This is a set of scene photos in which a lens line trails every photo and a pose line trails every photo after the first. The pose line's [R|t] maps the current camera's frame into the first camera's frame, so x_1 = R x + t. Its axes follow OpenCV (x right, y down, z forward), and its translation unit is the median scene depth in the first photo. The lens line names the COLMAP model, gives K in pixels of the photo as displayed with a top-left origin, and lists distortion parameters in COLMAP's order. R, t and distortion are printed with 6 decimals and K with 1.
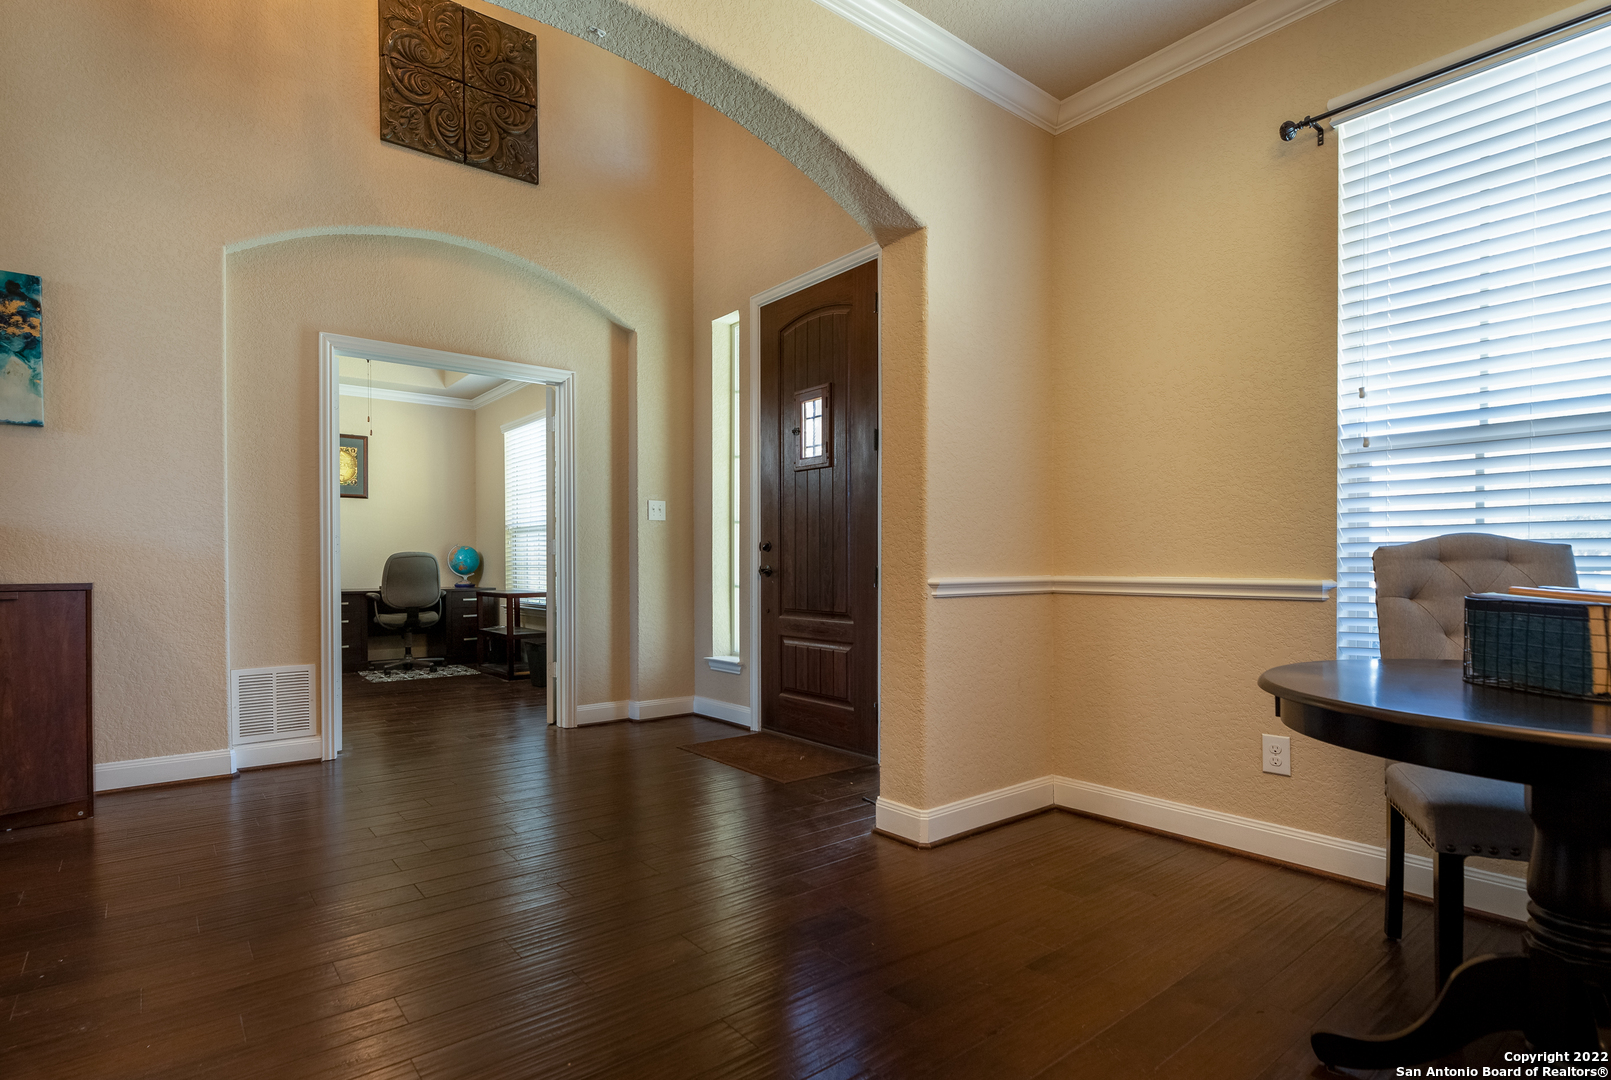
lens RADIAL K [[771.7, 0, 805.3], [0, 771.7, 572.4], [0, 0, 1]] dist [-0.000325, -0.000052]
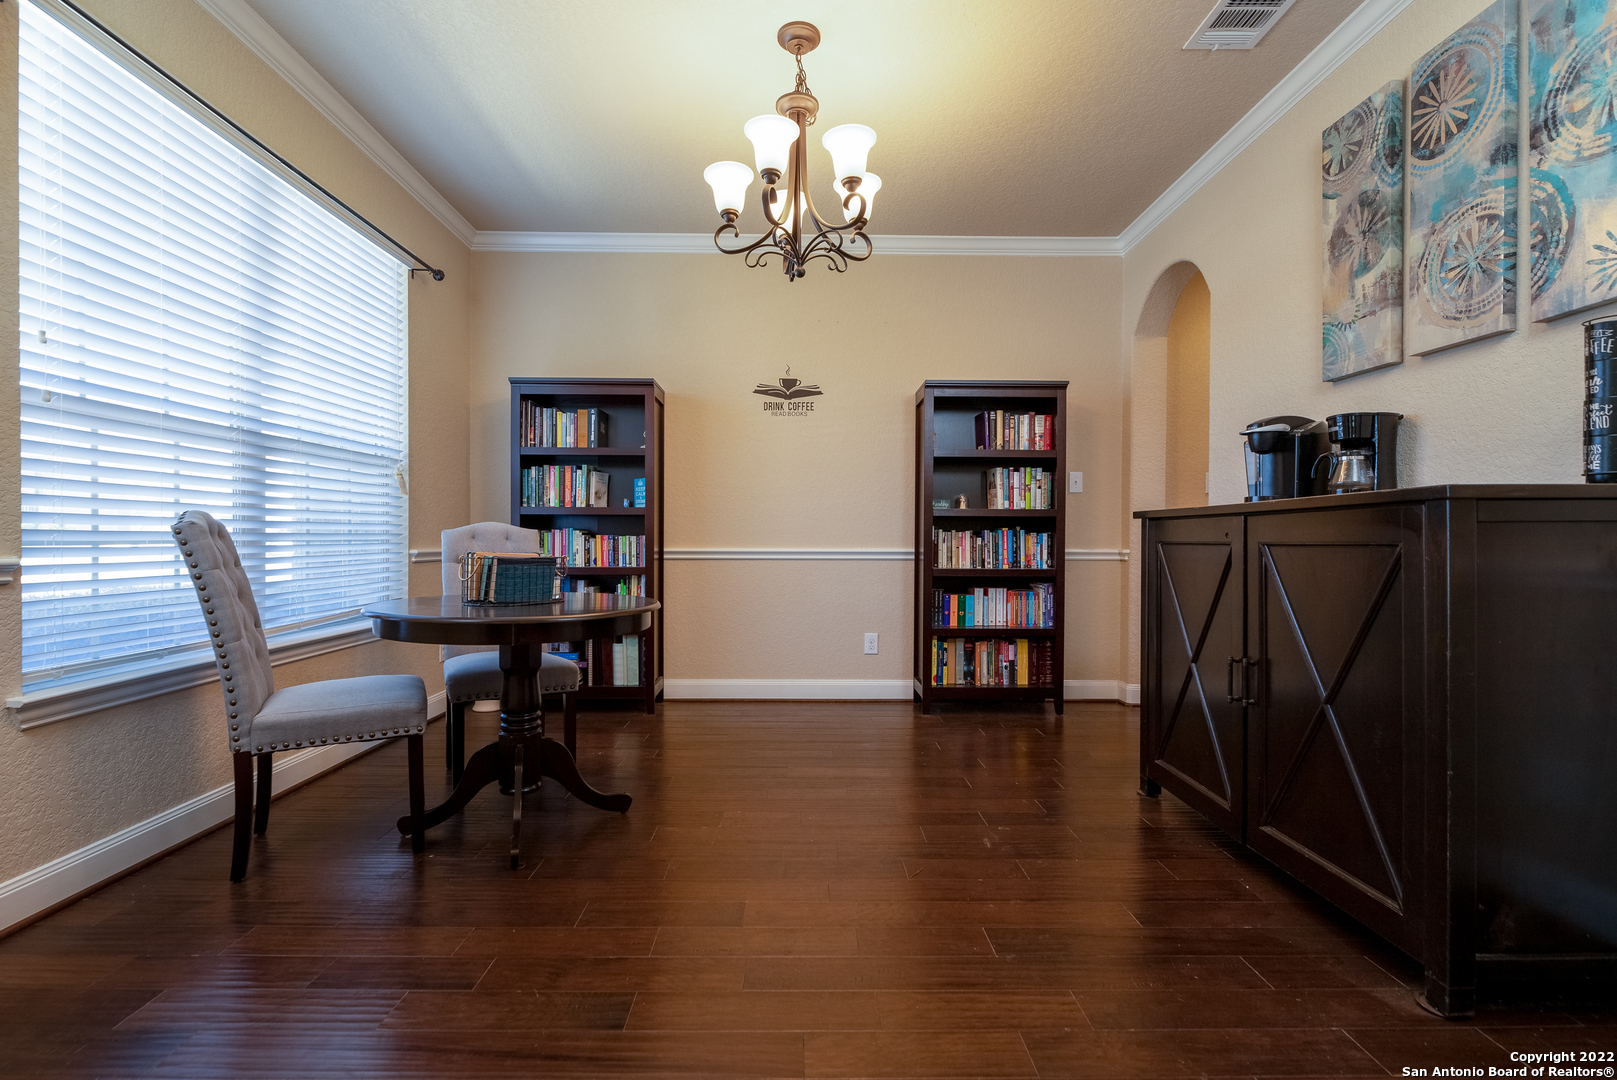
lens RADIAL K [[744.8, 0, 808.5], [0, 744.8, 540.0], [0, 0, 1]] dist [0.000835, 0.000304]
pose [[-0.795587, -0.007511, 0.605792, -0.342922], [-0.001687, 0.999947, 0.010182, -0.008398], [-0.605836, 0.007079, -0.795558, 0.786233]]
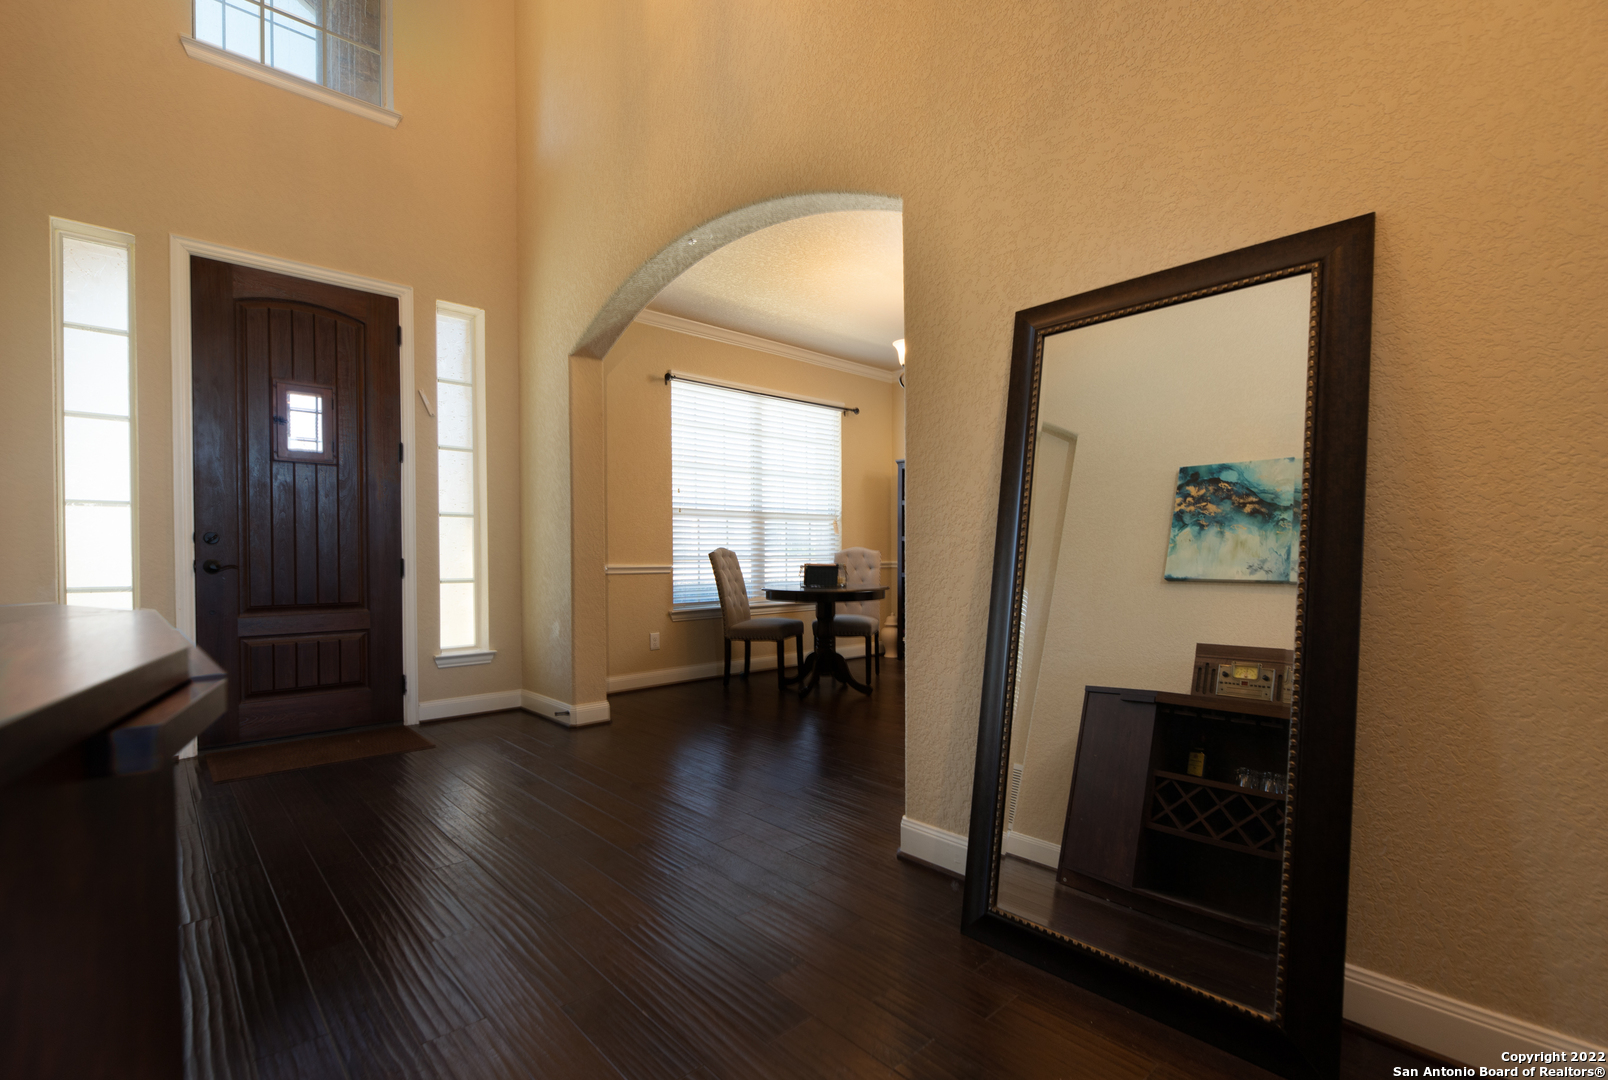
lens RADIAL K [[733.0, 0, 799.4], [0, 733.0, 557.1], [0, 0, 1]] dist [-0.000368, 0.000056]
pose [[-0.077195, -0.003543, 0.997010, -1.226314], [0.012344, 0.999914, 0.004509, -0.009945], [-0.996940, 0.012656, -0.077145, 0.537760]]
